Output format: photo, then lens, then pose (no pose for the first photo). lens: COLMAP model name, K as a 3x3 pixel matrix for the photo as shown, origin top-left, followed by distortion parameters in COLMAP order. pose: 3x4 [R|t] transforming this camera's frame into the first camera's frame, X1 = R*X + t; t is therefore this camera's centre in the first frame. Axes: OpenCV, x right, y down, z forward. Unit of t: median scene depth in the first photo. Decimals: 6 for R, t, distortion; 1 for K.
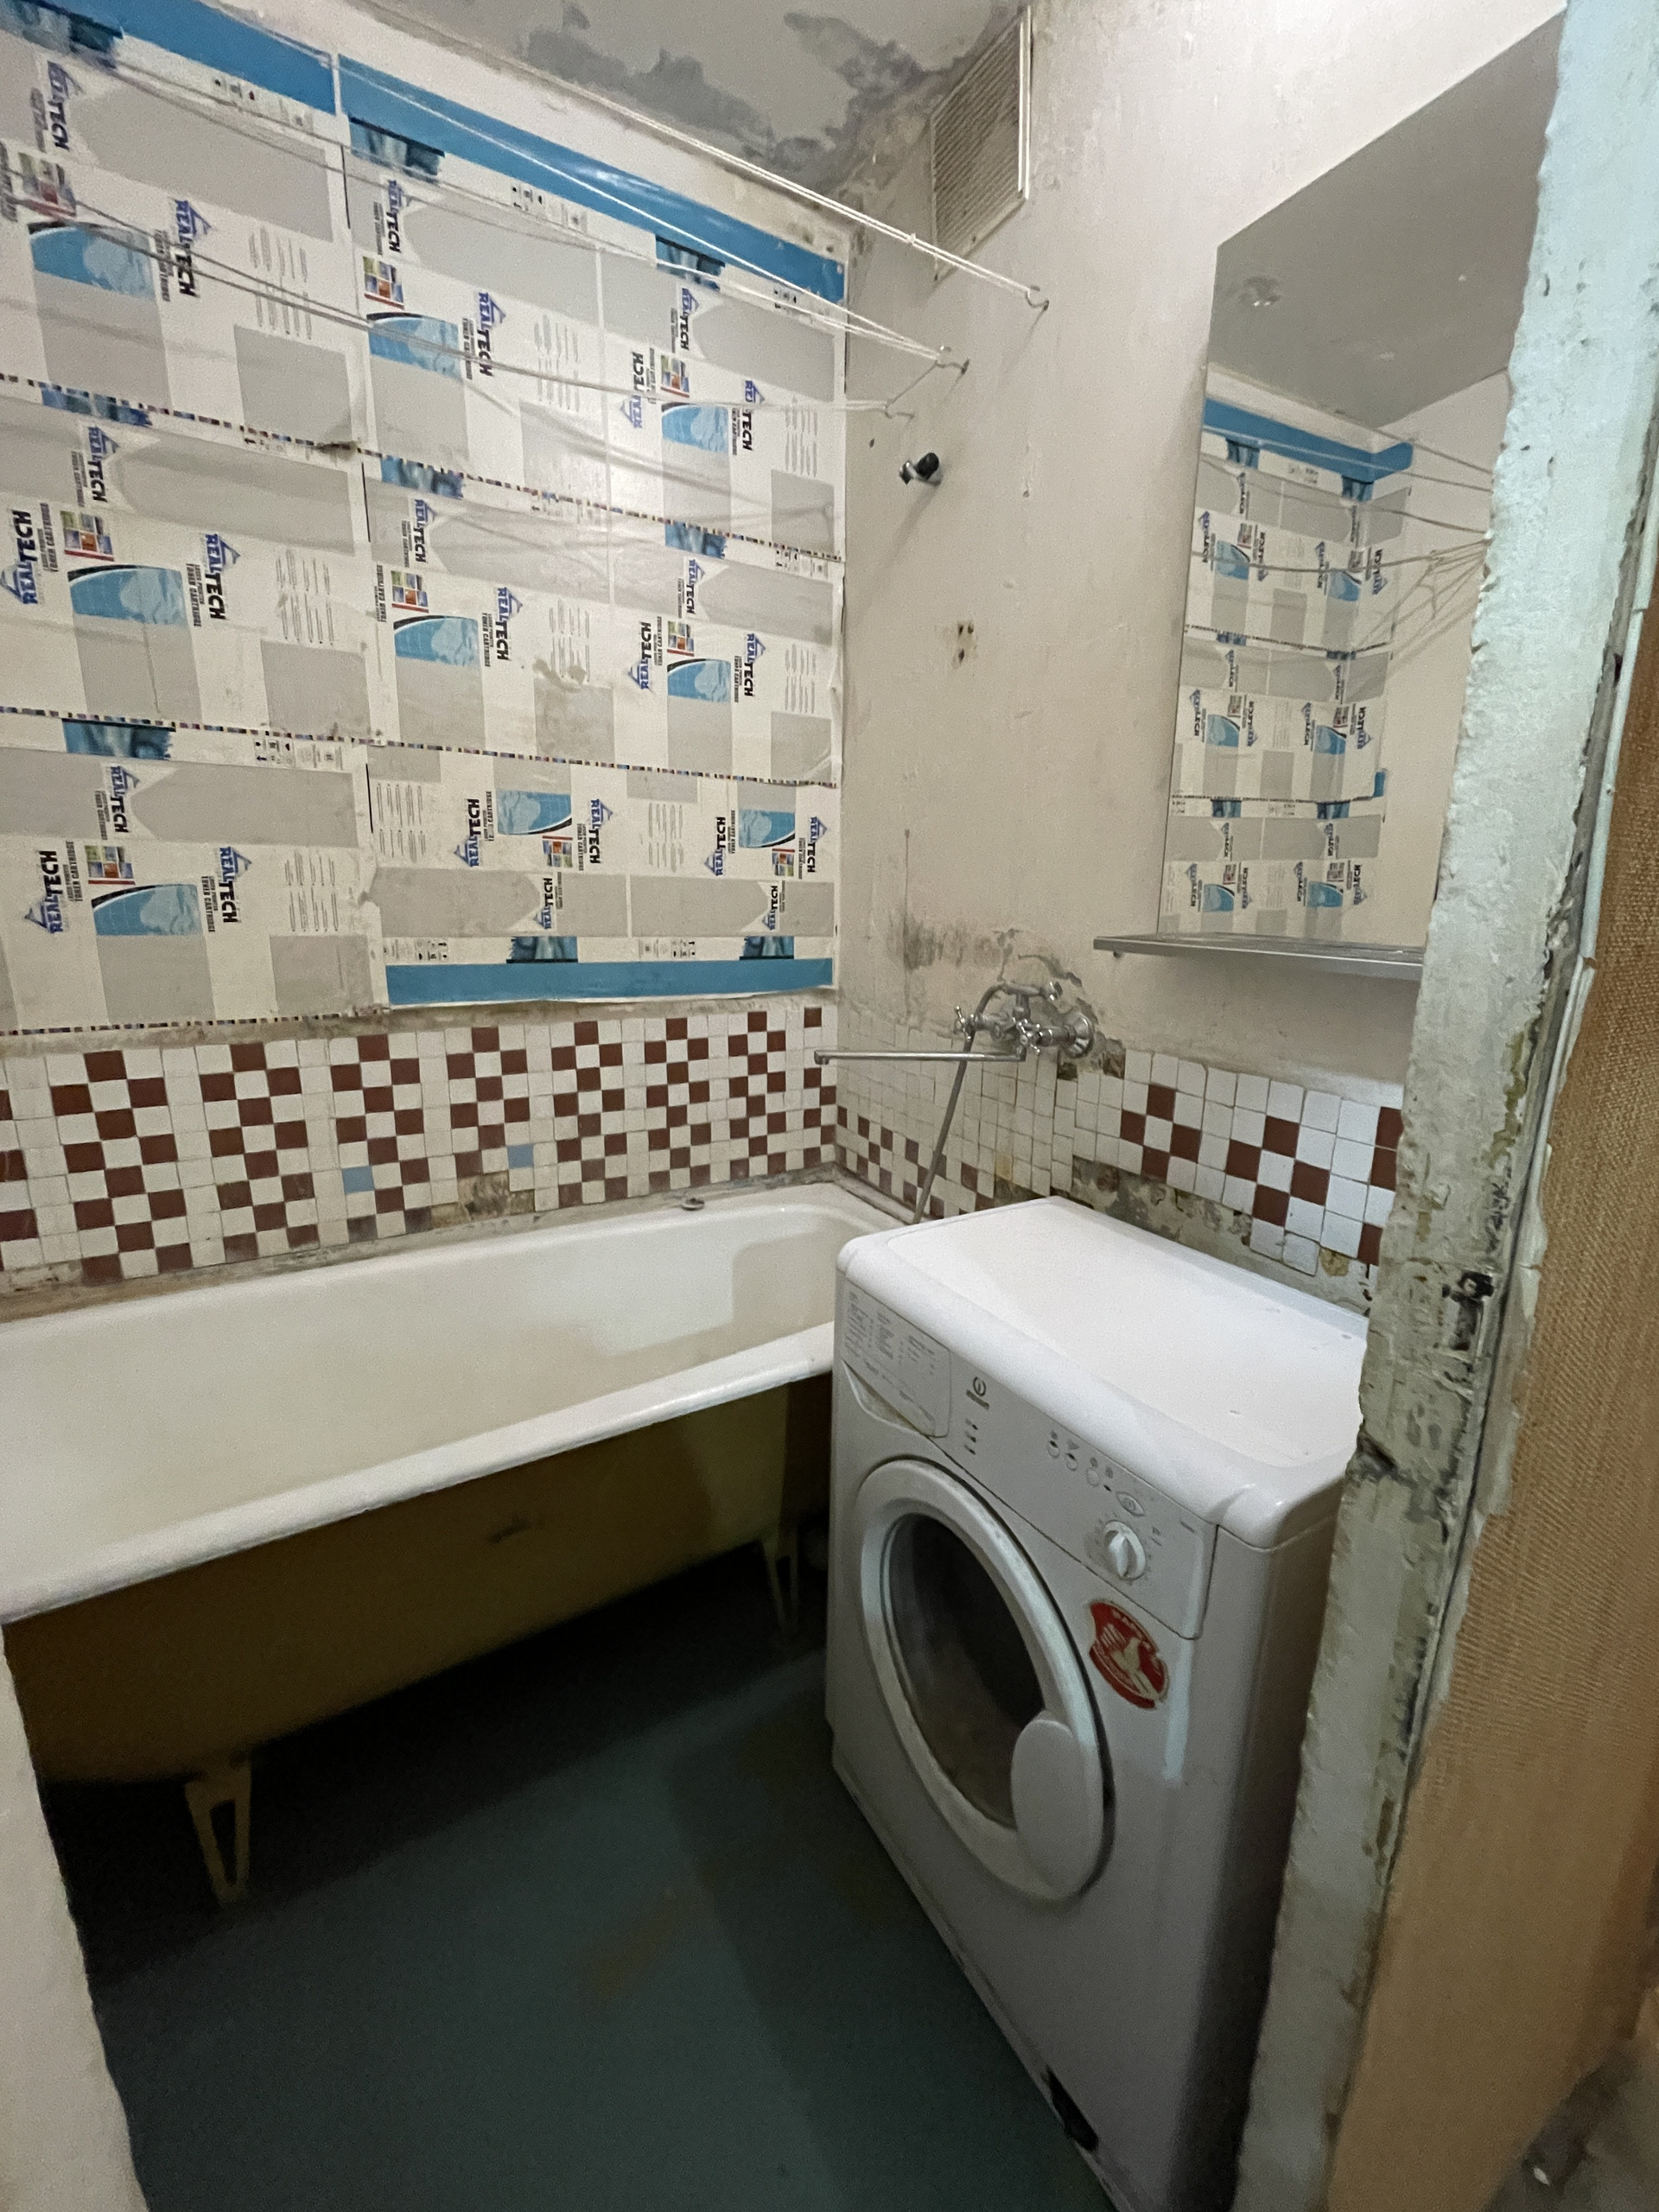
lens RADIAL K [[894.2, 0, 833.3], [0, 894.2, 1096.4], [0, 0, 1]] dist [-0.000487, -0.001028]
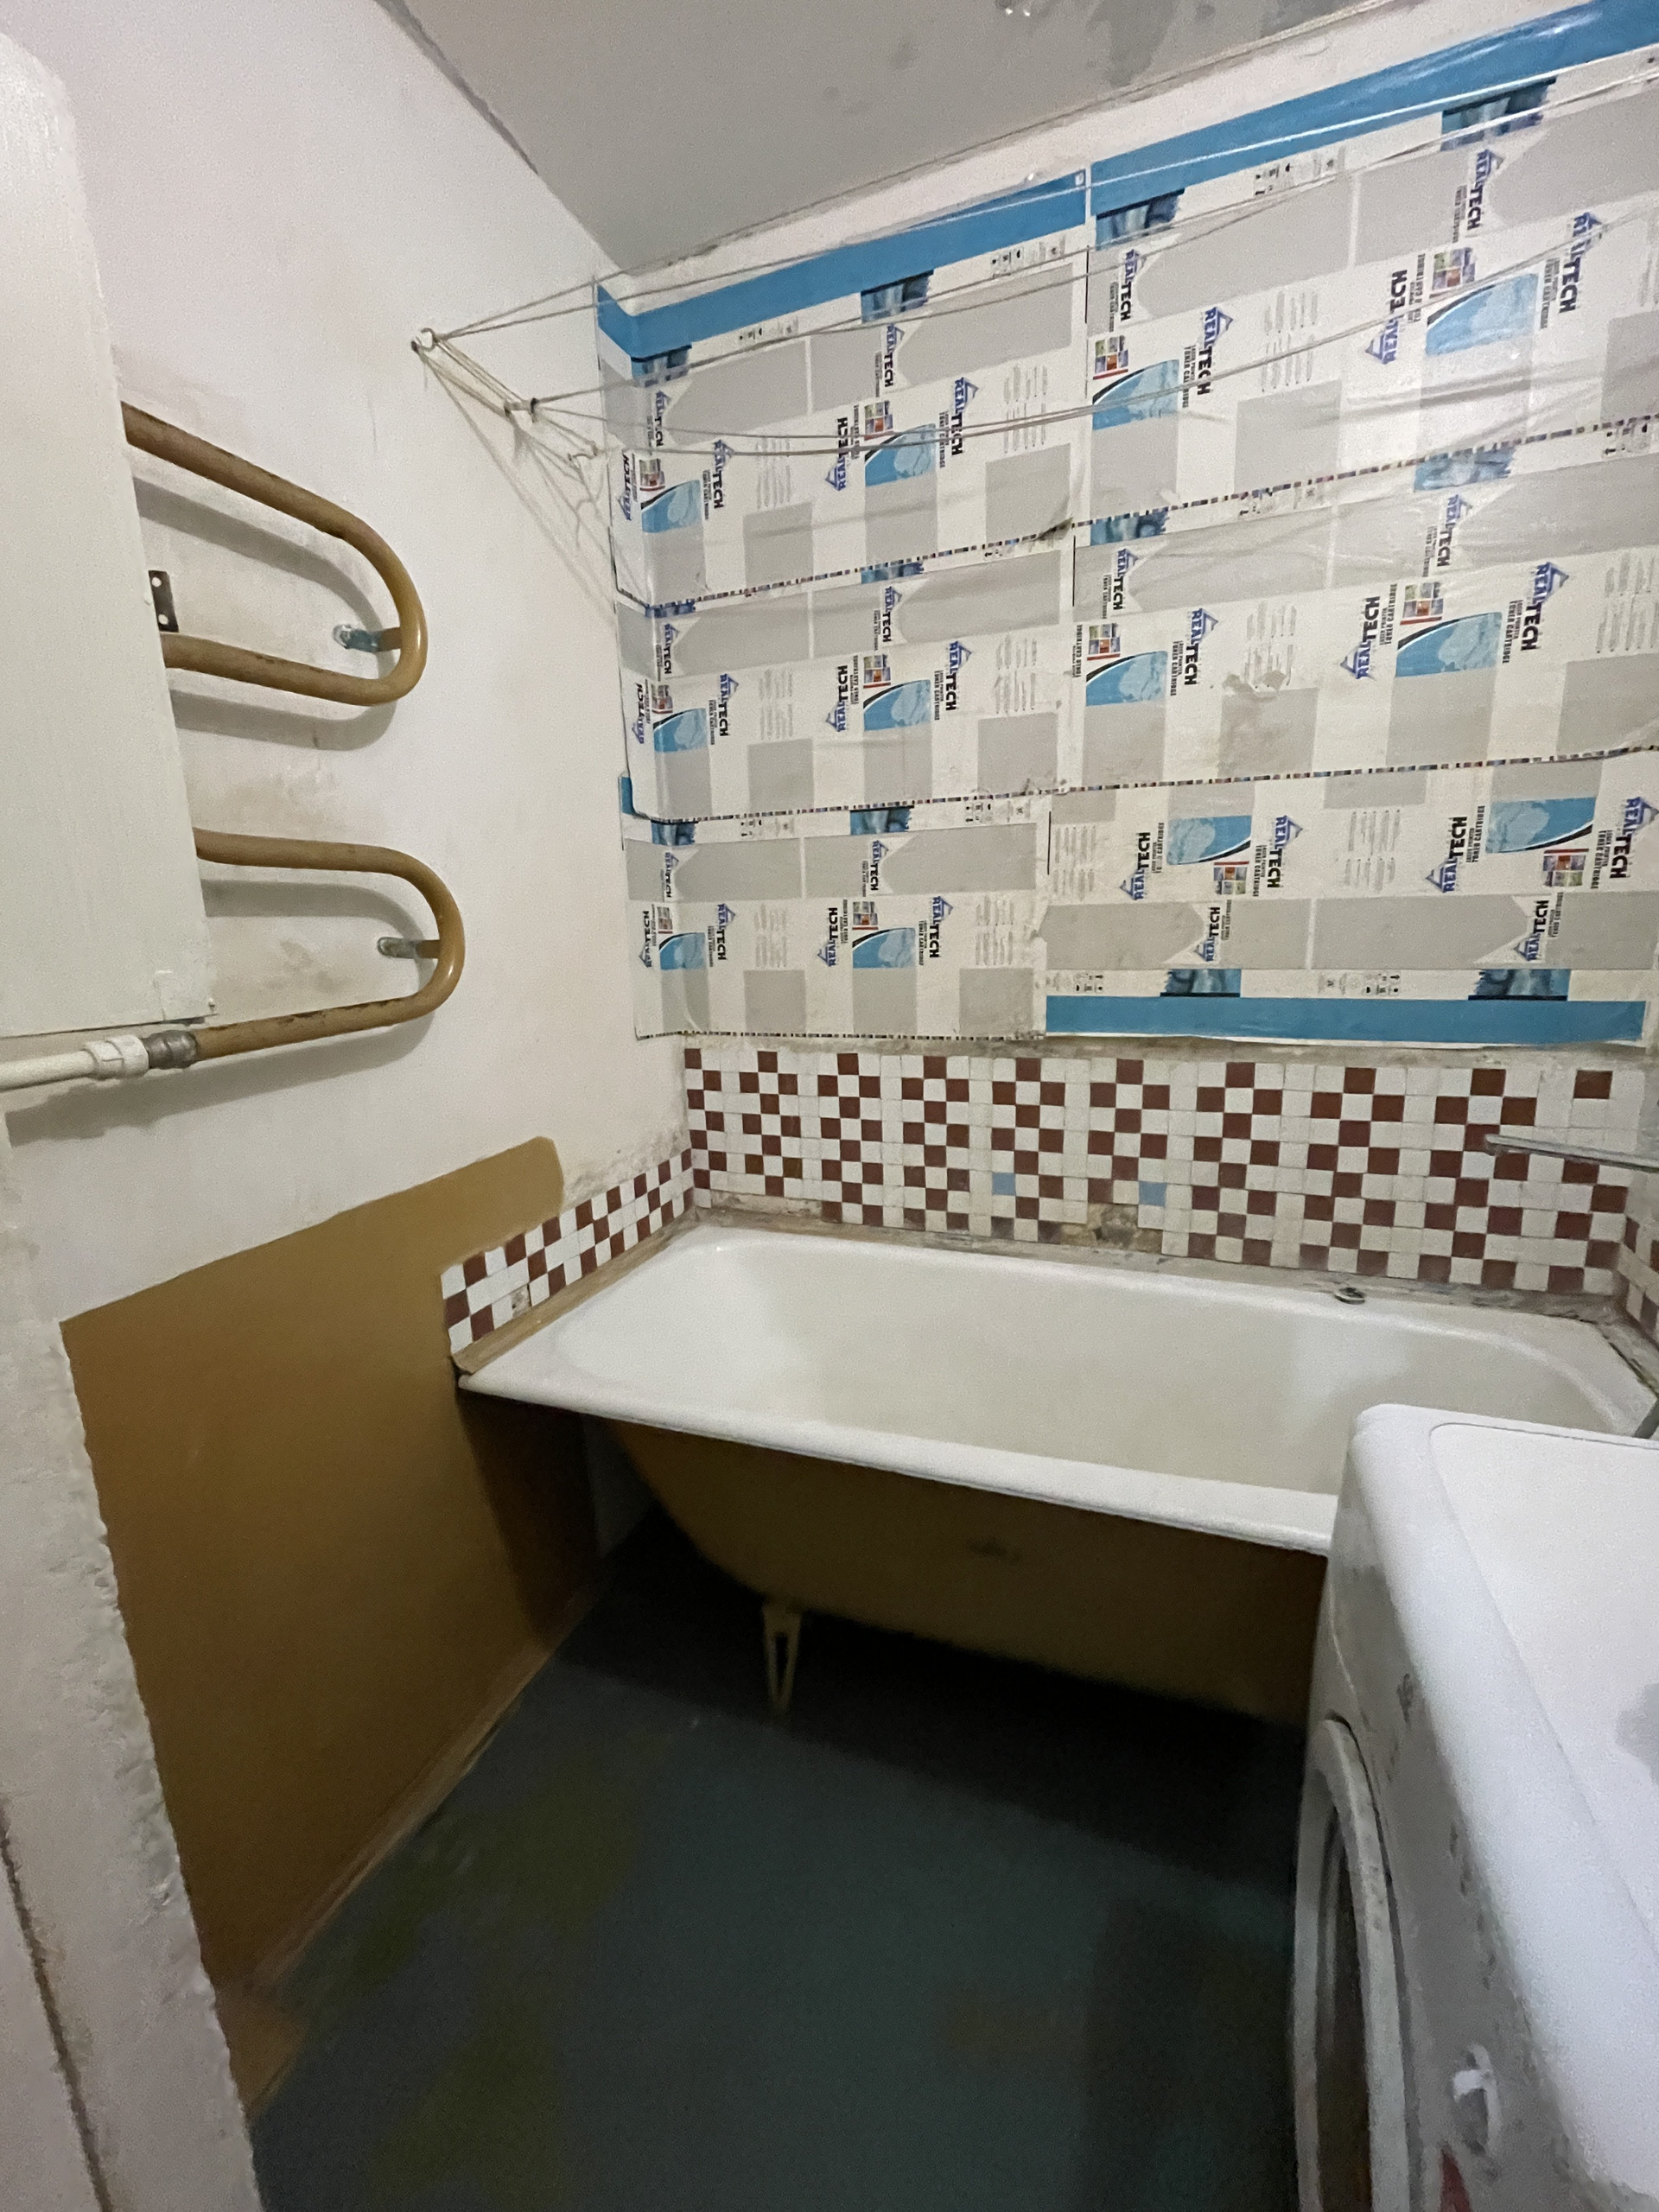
lens RADIAL K [[894.2, 0, 835.8], [0, 894.2, 1115.6], [0, 0, 1]] dist [-0.000487, -0.001028]
pose [[0.611182, 0.130844, -0.780600, 0.215329], [-0.140478, 0.988515, 0.055706, -0.026106], [0.778924, 0.075611, 0.622543, 0.132120]]
